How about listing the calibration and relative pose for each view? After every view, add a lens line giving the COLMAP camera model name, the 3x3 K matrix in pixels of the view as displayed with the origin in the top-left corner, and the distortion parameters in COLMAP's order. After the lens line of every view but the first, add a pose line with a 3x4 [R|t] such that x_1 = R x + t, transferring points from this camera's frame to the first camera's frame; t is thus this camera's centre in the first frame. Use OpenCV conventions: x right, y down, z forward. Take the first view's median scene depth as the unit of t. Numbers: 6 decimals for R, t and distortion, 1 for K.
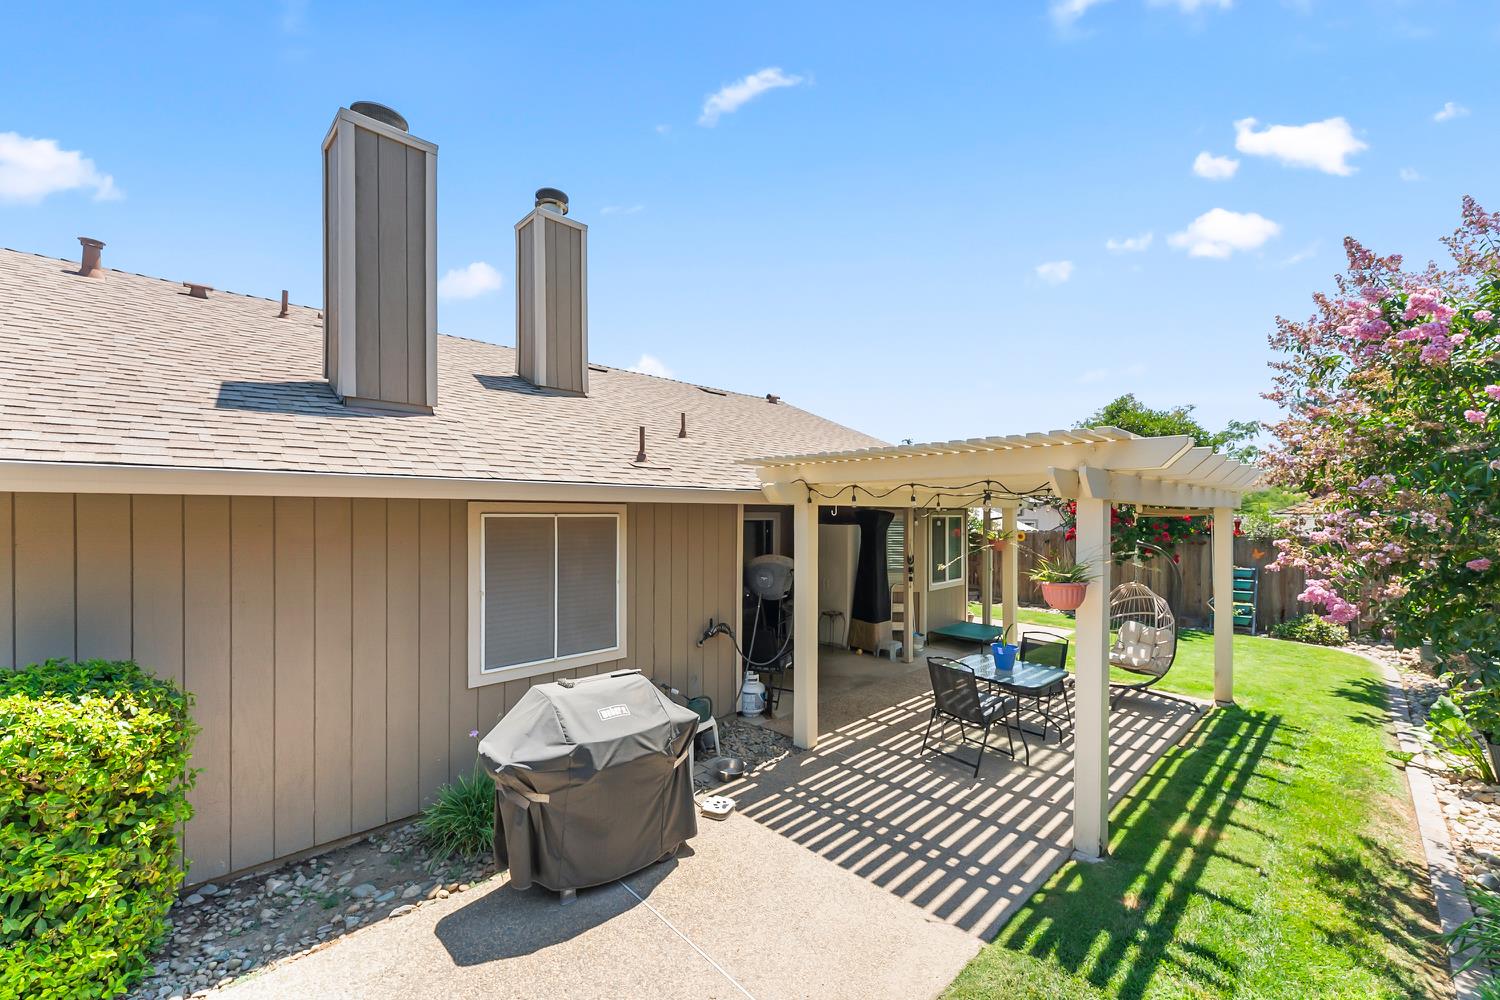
lens RADIAL K [[610.8, 0, 758.8], [0, 610.8, 507.3], [0, 0, 1]] dist [0.002234, 0.000260]
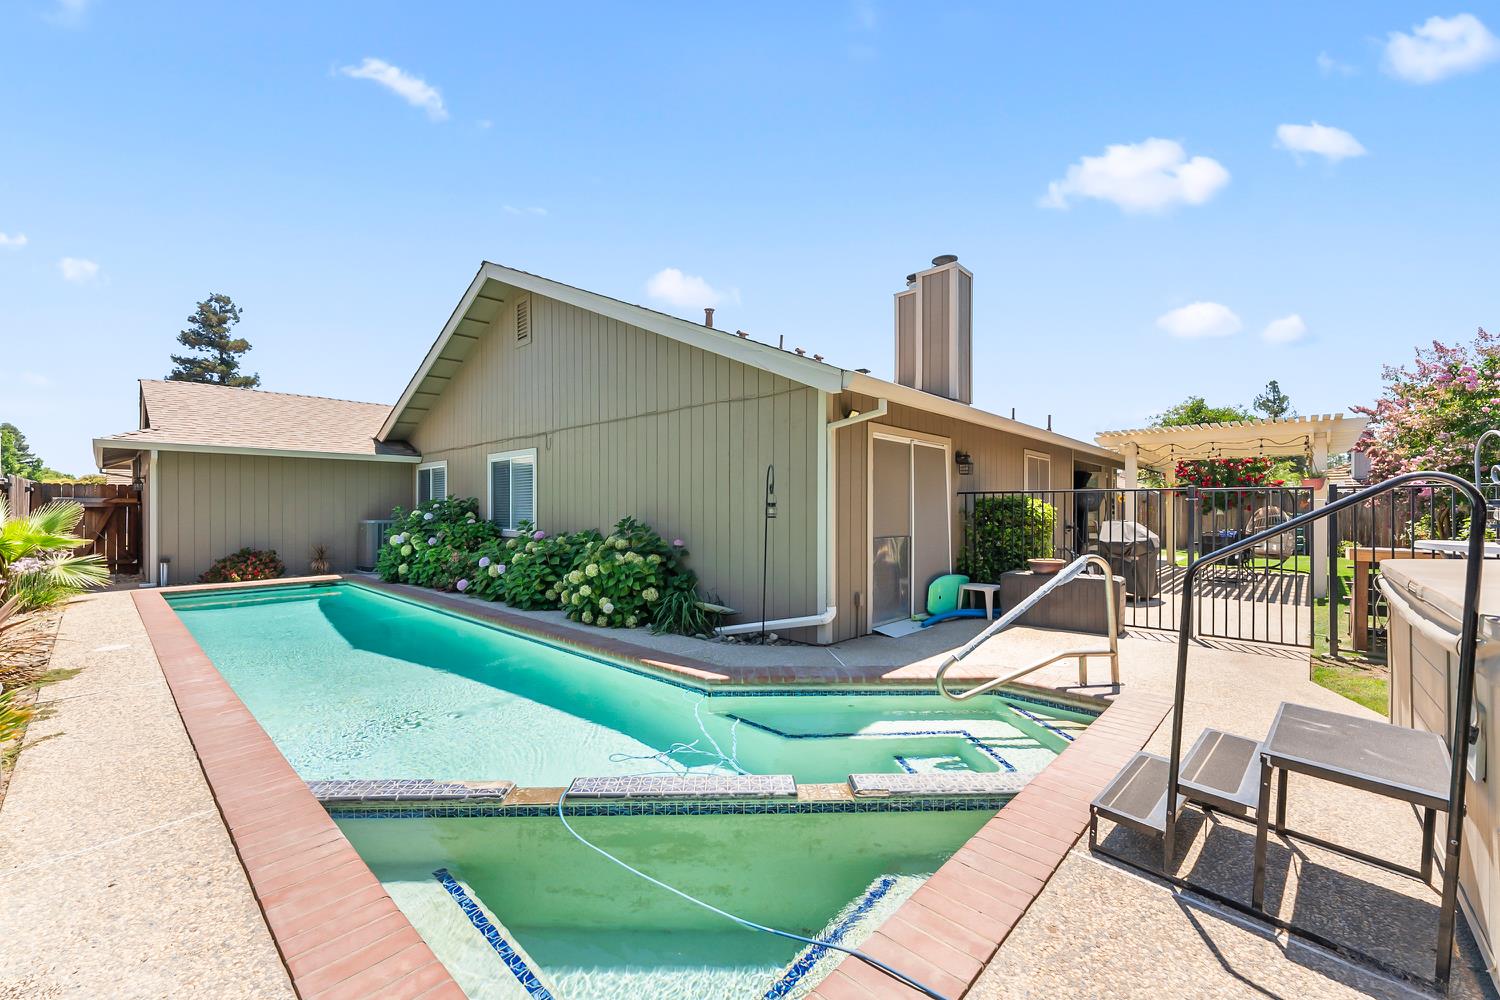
lens RADIAL K [[610.8, 0, 740.9], [0, 610.8, 502.5], [0, 0, 1]] dist [0.002234, 0.000260]
pose [[0.999367, -0.004801, 0.035252, -2.421927], [0.004971, 0.999976, -0.004733, 0.282837], [-0.035228, 0.004905, 0.999367, -1.739694]]
